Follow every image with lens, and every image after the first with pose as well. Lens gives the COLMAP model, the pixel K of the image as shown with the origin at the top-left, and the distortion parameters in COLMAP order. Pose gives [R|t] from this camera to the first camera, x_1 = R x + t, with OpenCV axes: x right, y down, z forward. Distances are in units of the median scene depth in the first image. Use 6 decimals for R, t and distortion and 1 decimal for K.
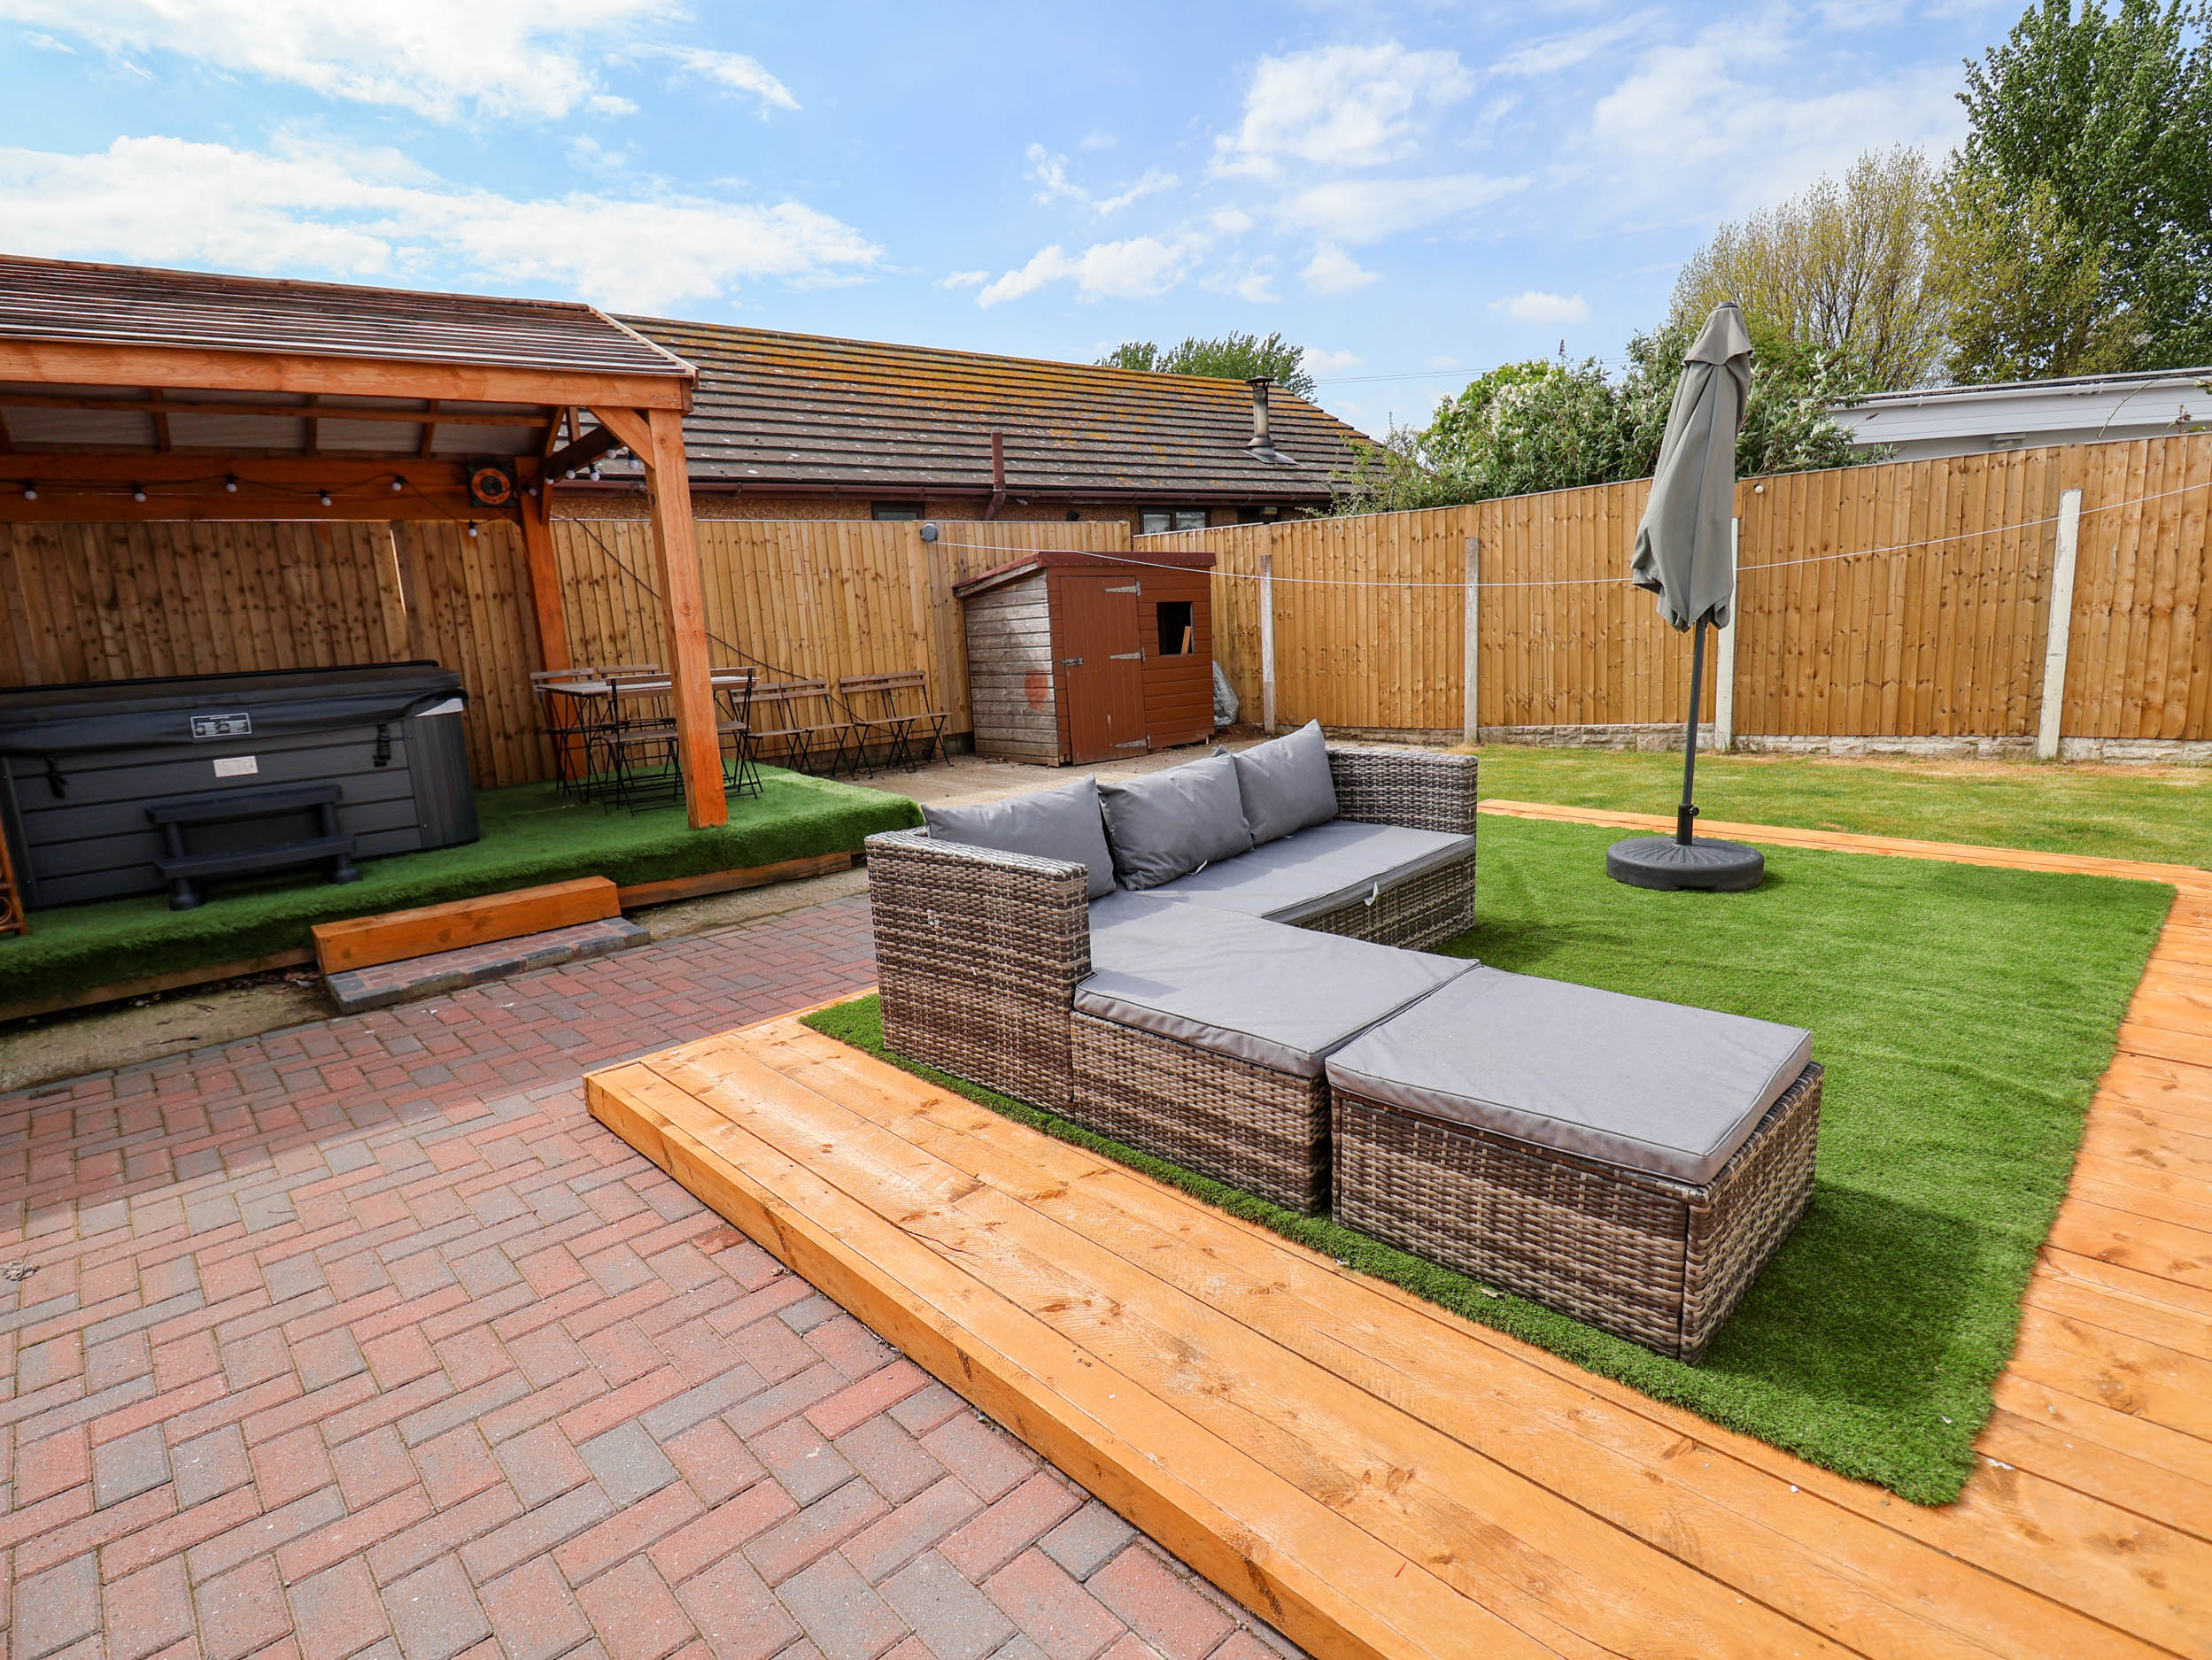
lens RADIAL K [[1157.6, 0, 1106.0], [0, 1157.6, 830.0], [0, 0, 1]] dist [0.001704, 0.000429]
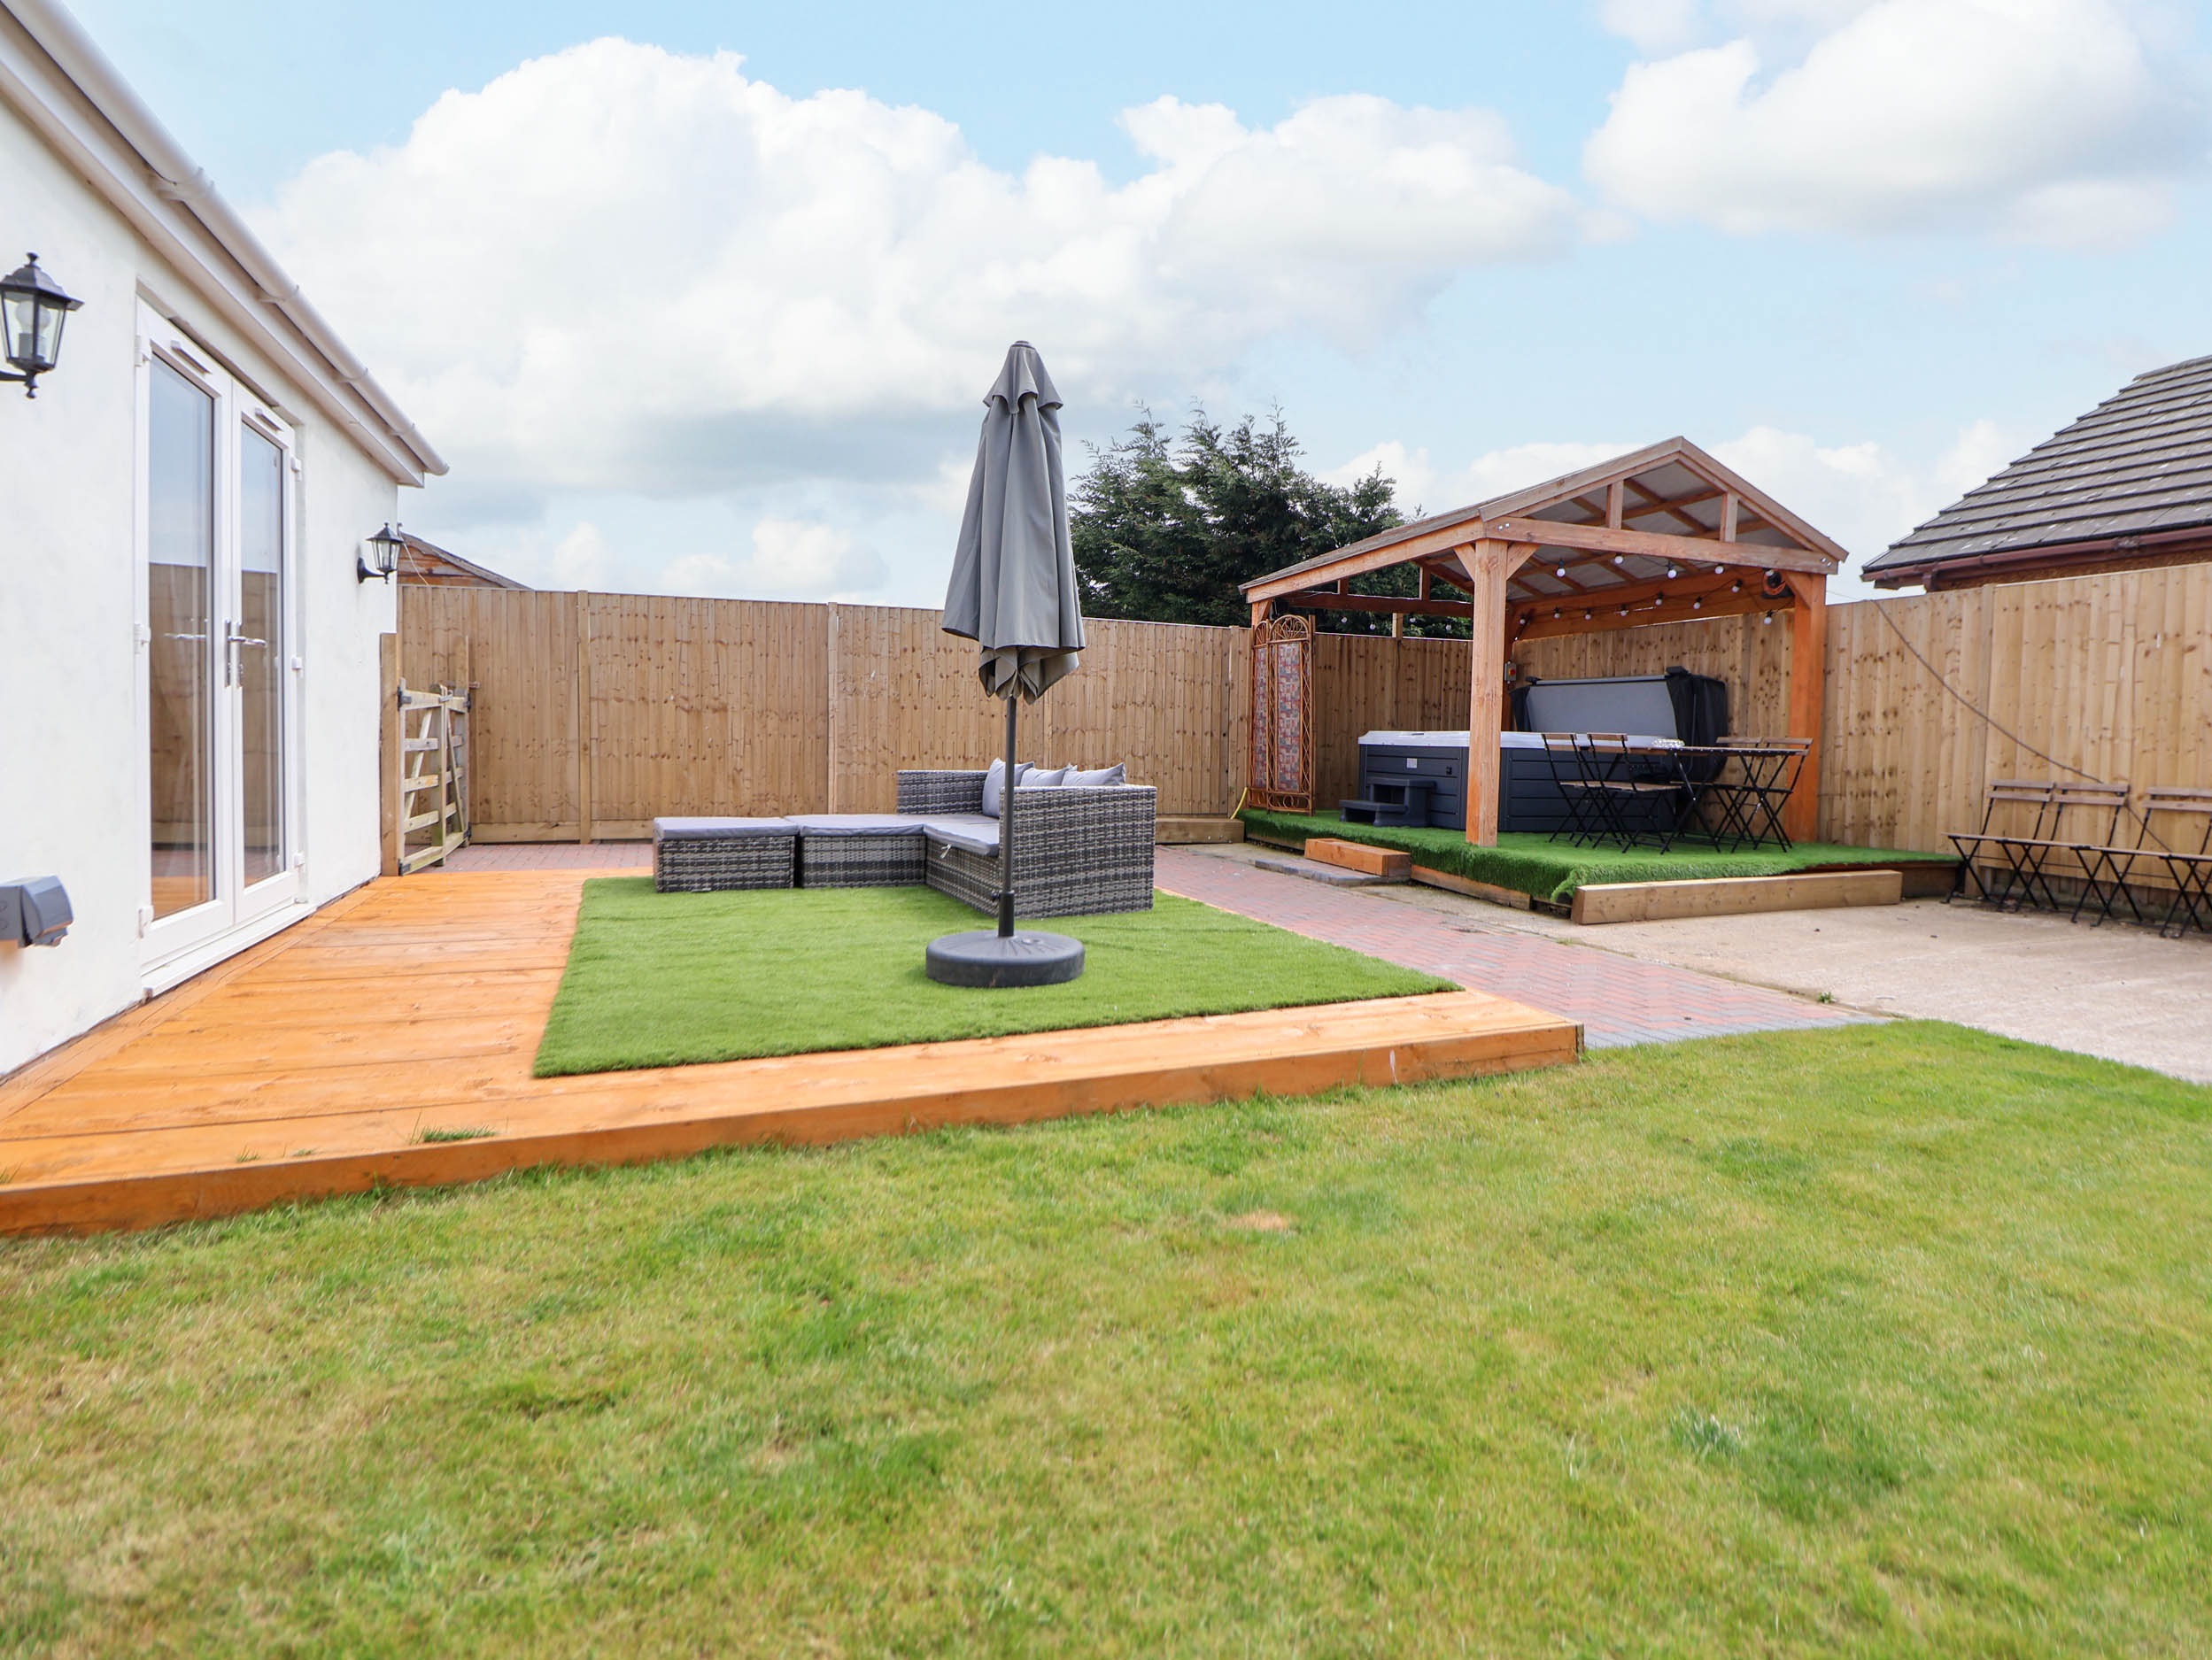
lens RADIAL K [[1157.6, 0, 1106.0], [0, 1157.6, 830.0], [0, 0, 1]] dist [0.001704, 0.000429]
pose [[-0.340419, 0.125665, -0.931839, 0.778498], [-0.179795, 0.964043, 0.195691, -0.152089], [0.922924, 0.234157, -0.305584, 0.747272]]
